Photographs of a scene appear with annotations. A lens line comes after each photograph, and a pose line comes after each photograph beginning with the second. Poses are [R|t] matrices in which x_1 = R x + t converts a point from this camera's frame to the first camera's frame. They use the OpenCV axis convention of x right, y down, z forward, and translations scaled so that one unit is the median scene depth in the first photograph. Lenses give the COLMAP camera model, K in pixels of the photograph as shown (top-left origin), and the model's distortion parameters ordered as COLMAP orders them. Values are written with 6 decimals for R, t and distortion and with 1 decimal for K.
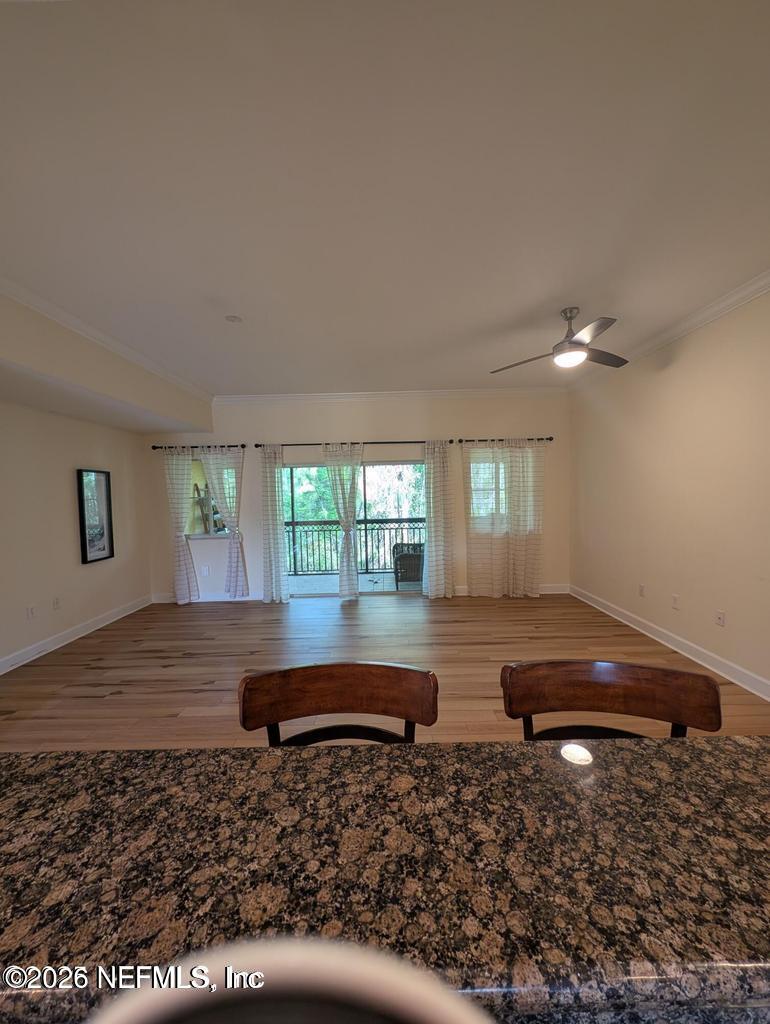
lens RADIAL K [[380.5, 0, 384.8], [0, 380.5, 509.2], [0, 0, 1]] dist [0.000069, -0.000095]
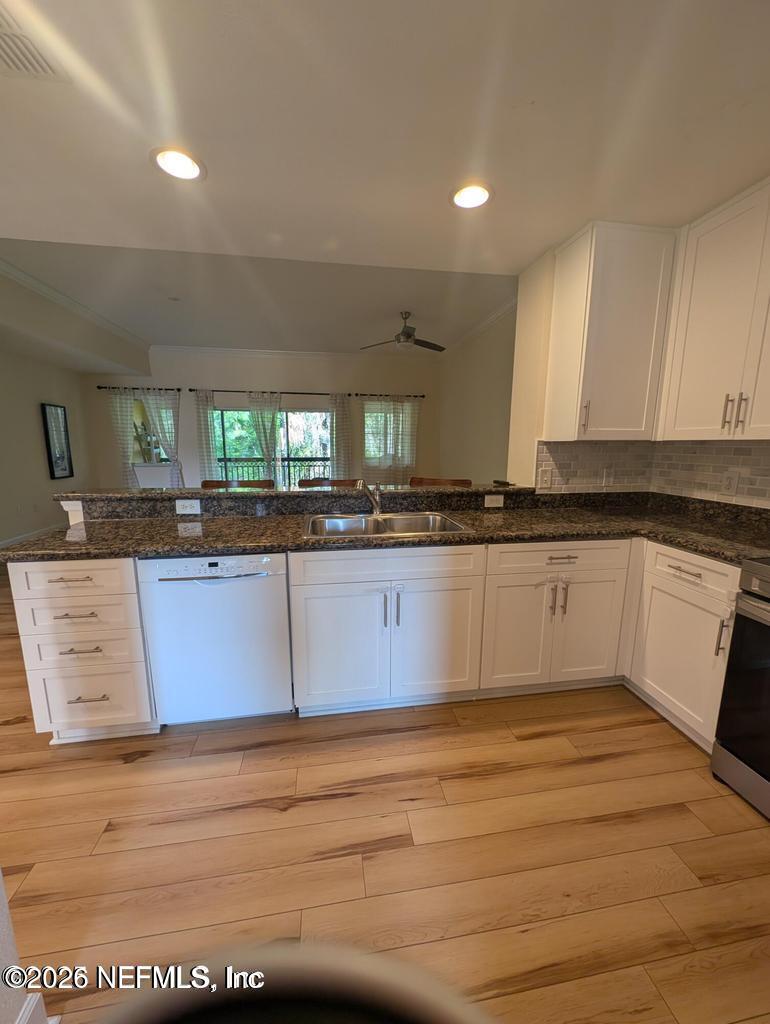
lens RADIAL K [[380.5, 0, 385.2], [0, 380.5, 511.2], [0, 0, 1]] dist [0.000069, -0.000095]
pose [[0.987765, 0.002252, 0.155931, 0.086503], [-0.022574, 0.991429, 0.128680, 0.045513], [-0.154305, -0.130626, 0.979350, -0.331948]]
